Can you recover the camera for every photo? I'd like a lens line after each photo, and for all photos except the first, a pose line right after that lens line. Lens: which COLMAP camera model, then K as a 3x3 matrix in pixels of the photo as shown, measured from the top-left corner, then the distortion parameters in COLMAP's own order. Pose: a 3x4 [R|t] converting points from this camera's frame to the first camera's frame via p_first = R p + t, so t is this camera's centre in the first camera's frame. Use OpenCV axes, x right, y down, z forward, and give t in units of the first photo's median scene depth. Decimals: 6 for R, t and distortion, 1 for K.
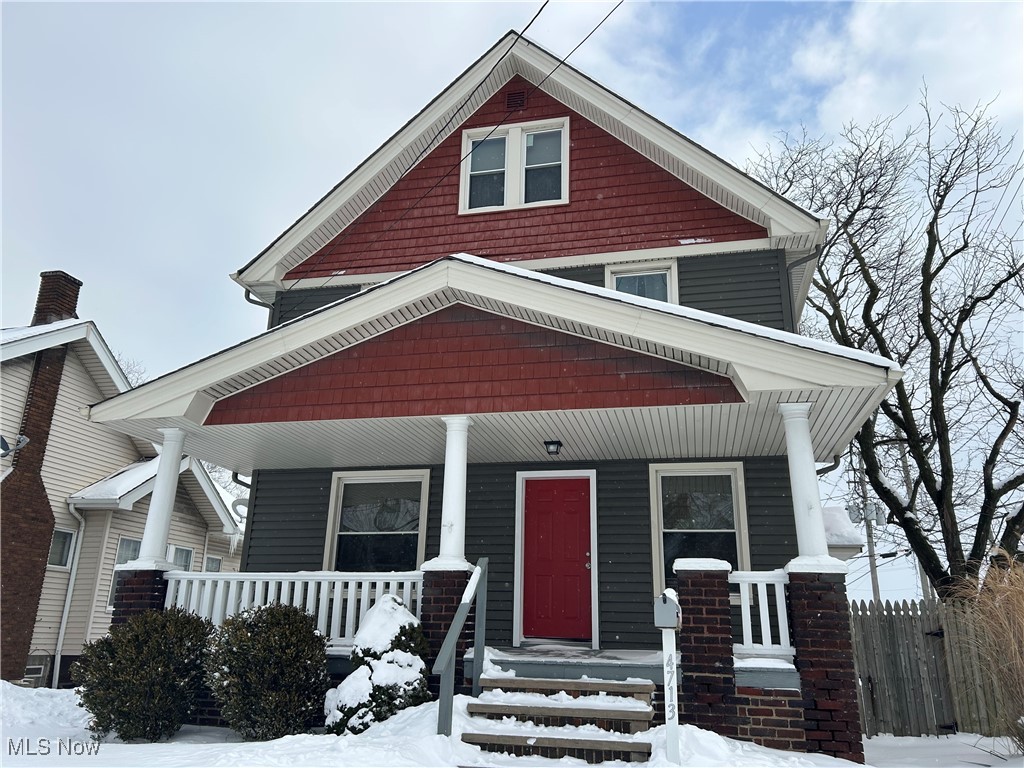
lens RADIAL K [[763.2, 0, 508.6], [0, 763.2, 381.1], [0, 0, 1]] dist [0.037302, -0.014396]
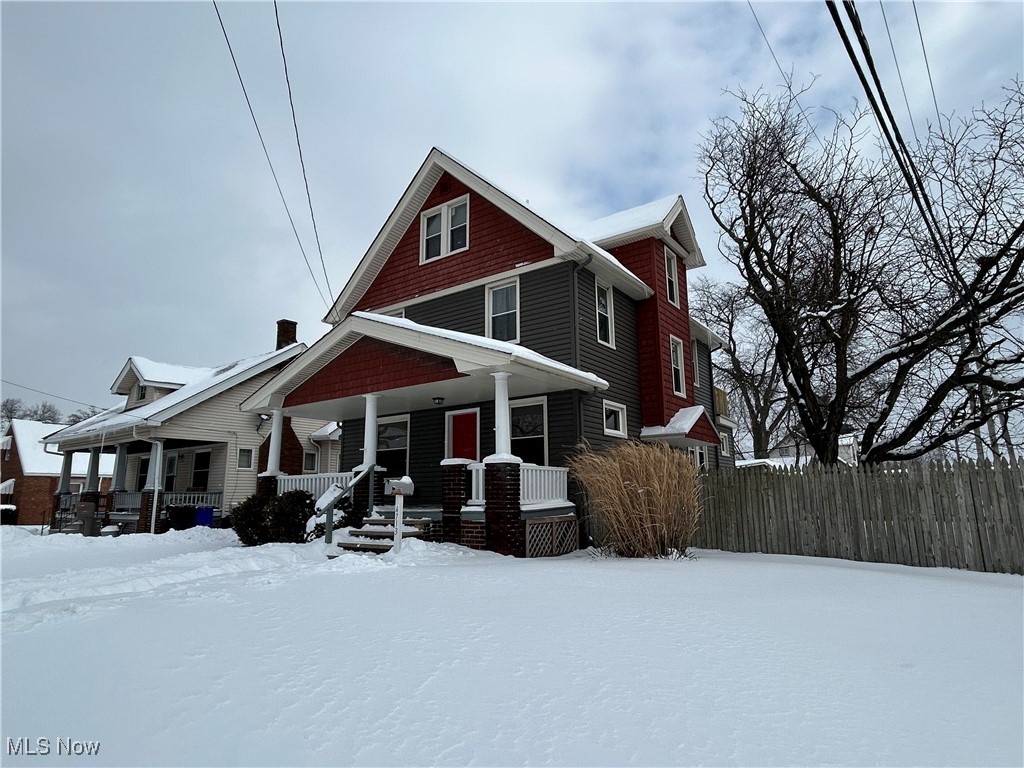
lens RADIAL K [[574.9, 0, 506.6], [0, 574.9, 378.9], [0, 0, 1]] dist [-0.004634, 0.000078]
pose [[0.920793, -0.112636, -0.373434, 0.692286], [0.154331, 0.984476, 0.083599, -0.051422], [0.358221, -0.134610, 0.923882, -0.203817]]
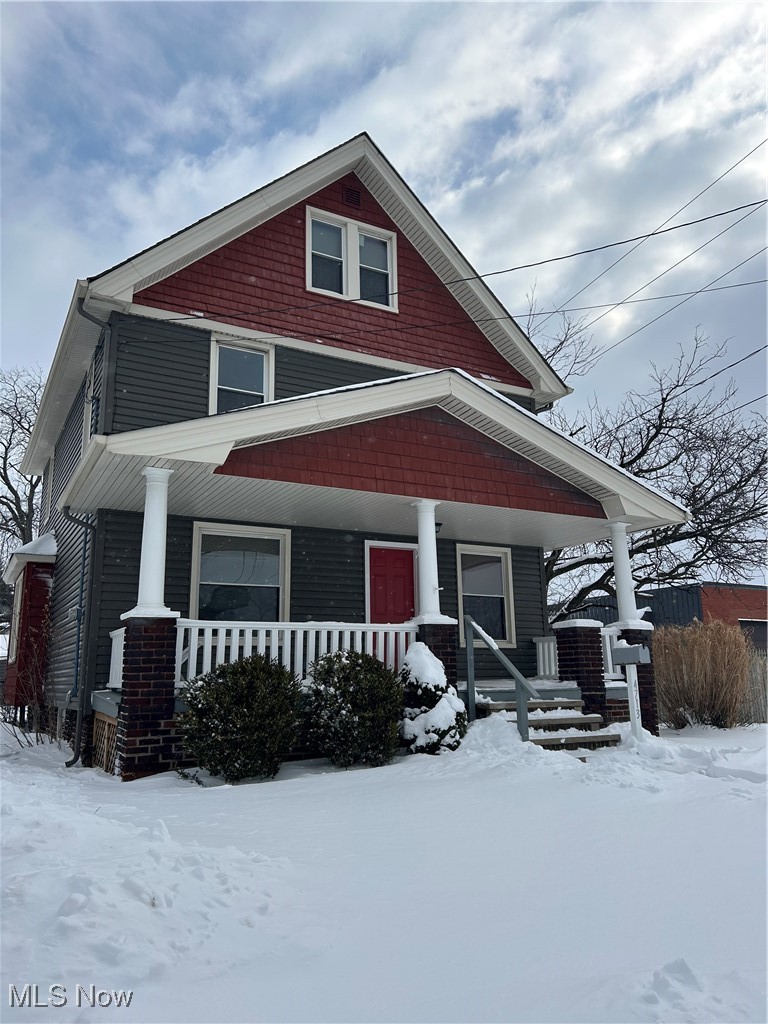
lens RADIAL K [[763.2, 0, 380.7], [0, 763.2, 507.9], [0, 0, 1]] dist [0.037302, -0.014396]
pose [[0.743083, 0.113383, 0.659524, -0.785138], [-0.182469, 0.982527, 0.036674, 0.024379], [-0.643842, -0.147595, 0.750788, 0.115422]]
